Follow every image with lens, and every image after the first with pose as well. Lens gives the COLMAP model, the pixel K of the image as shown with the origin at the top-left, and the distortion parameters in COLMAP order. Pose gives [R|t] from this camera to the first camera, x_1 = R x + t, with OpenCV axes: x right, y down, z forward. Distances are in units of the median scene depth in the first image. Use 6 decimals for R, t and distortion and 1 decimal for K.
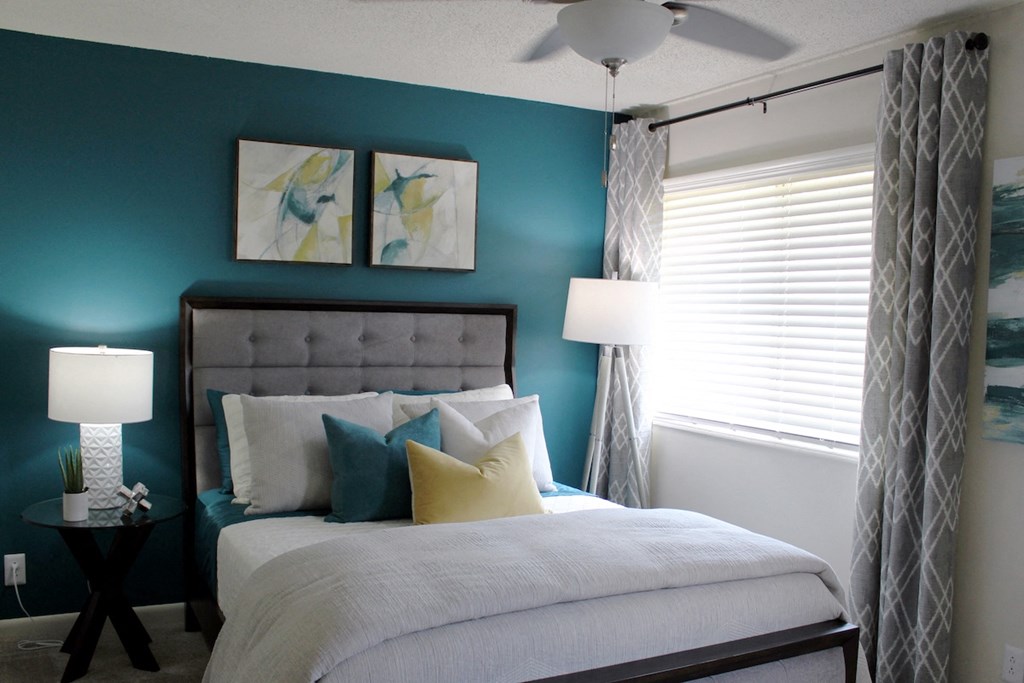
lens RADIAL K [[862.2, 0, 512.0], [0, 862.2, 341.5], [0, 0, 1]] dist [-0.002345, 0.001405]
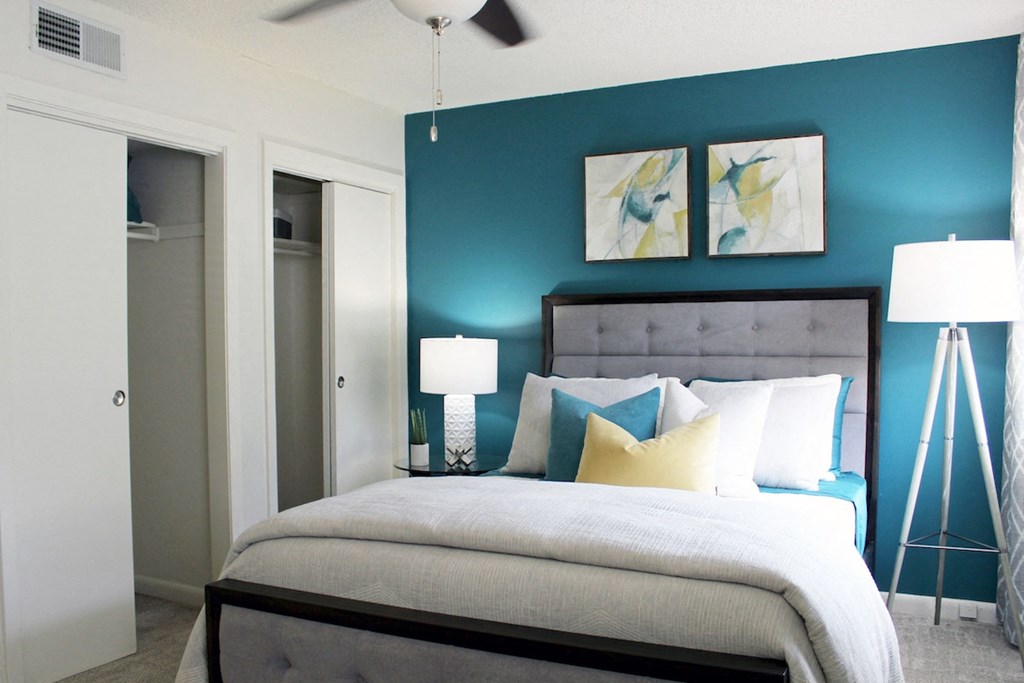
lens RADIAL K [[865.9, 0, 512.0], [0, 865.9, 341.5], [0, 0, 1]] dist [-0.047841, 0.012568]
pose [[0.669325, -0.011342, -0.742883, 0.447586], [0.006938, 0.999935, -0.009016, 0.020484], [0.742937, 0.000880, 0.669361, 0.148217]]
